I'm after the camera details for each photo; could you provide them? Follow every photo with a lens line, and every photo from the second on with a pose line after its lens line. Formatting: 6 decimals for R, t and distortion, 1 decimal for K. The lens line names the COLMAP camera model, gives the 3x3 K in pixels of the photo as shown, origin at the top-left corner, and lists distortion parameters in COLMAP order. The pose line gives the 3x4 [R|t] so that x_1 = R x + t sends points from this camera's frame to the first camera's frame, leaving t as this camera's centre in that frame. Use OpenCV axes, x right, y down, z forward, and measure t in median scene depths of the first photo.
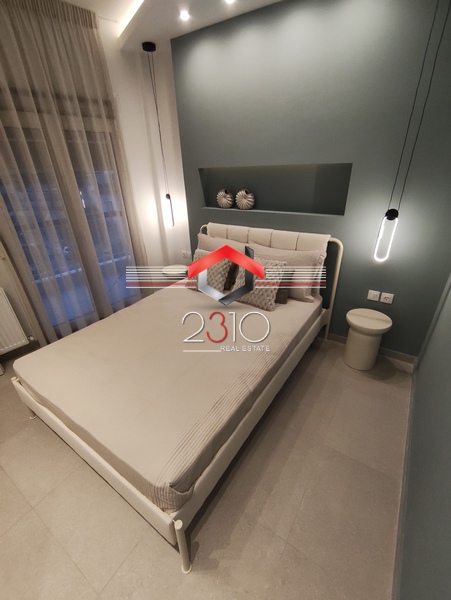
lens RADIAL K [[266.3, 0, 225.5], [0, 266.3, 304.3], [0, 0, 1]] dist [0.002041, -0.000735]
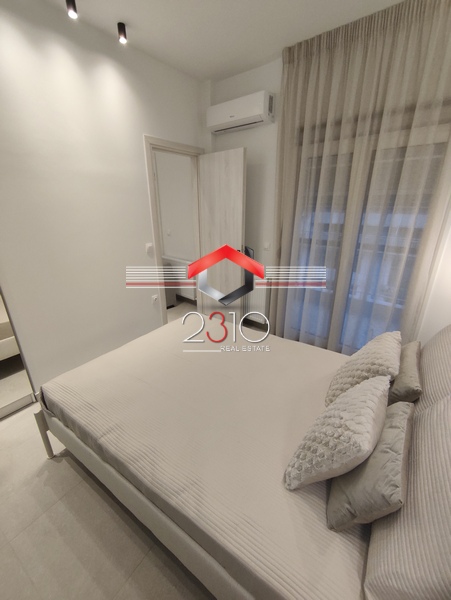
lens RADIAL K [[266.3, 0, 225.5], [0, 266.3, 304.3], [0, 0, 1]] dist [0.002041, -0.000735]
pose [[-0.005640, 0.406878, -0.913465, 0.586295], [-0.472502, 0.803988, 0.361032, -0.448367], [0.881311, 0.433651, 0.187716, 0.847202]]
